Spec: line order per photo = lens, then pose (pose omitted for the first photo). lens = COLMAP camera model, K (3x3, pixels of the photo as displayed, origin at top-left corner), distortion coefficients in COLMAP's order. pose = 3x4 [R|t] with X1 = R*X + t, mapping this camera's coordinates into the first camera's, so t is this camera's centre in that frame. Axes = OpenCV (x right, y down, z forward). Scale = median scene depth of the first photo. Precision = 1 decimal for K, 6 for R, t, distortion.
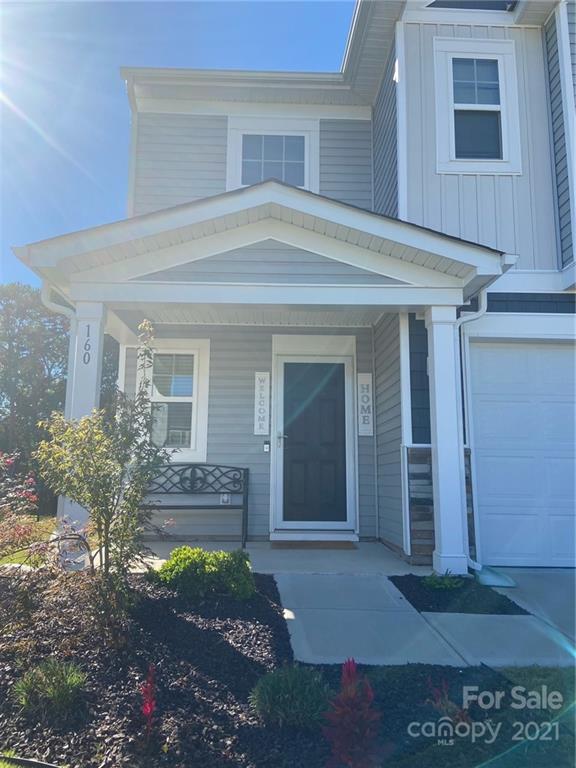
lens RADIAL K [[562.7, 0, 288.0], [0, 562.7, 384.0], [0, 0, 1]] dist [0.035864, -0.089687]
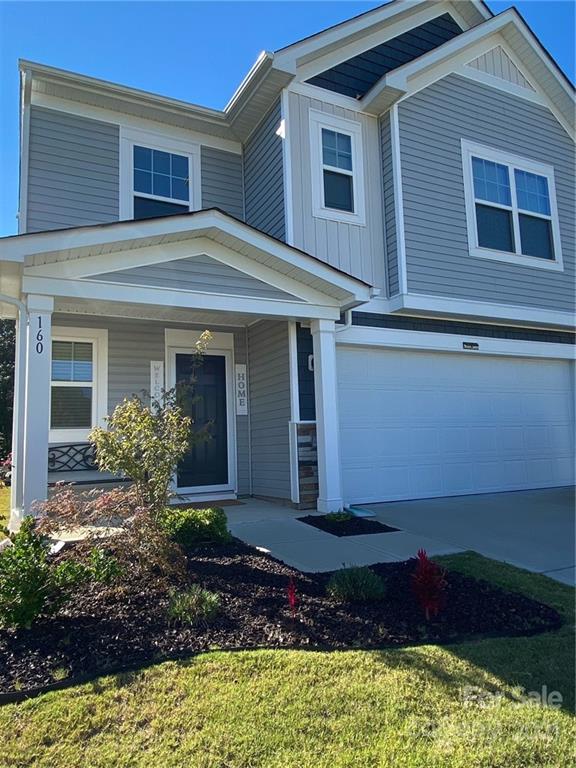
lens RADIAL K [[519.3, 0, 288.0], [0, 519.3, 384.0], [0, 0, 1]] dist [0.005211, -0.063447]
pose [[0.896385, 0.008909, 0.443188, -0.312495], [-0.026059, 0.999128, 0.032623, -0.018033], [-0.442511, -0.040792, 0.895835, -0.077433]]
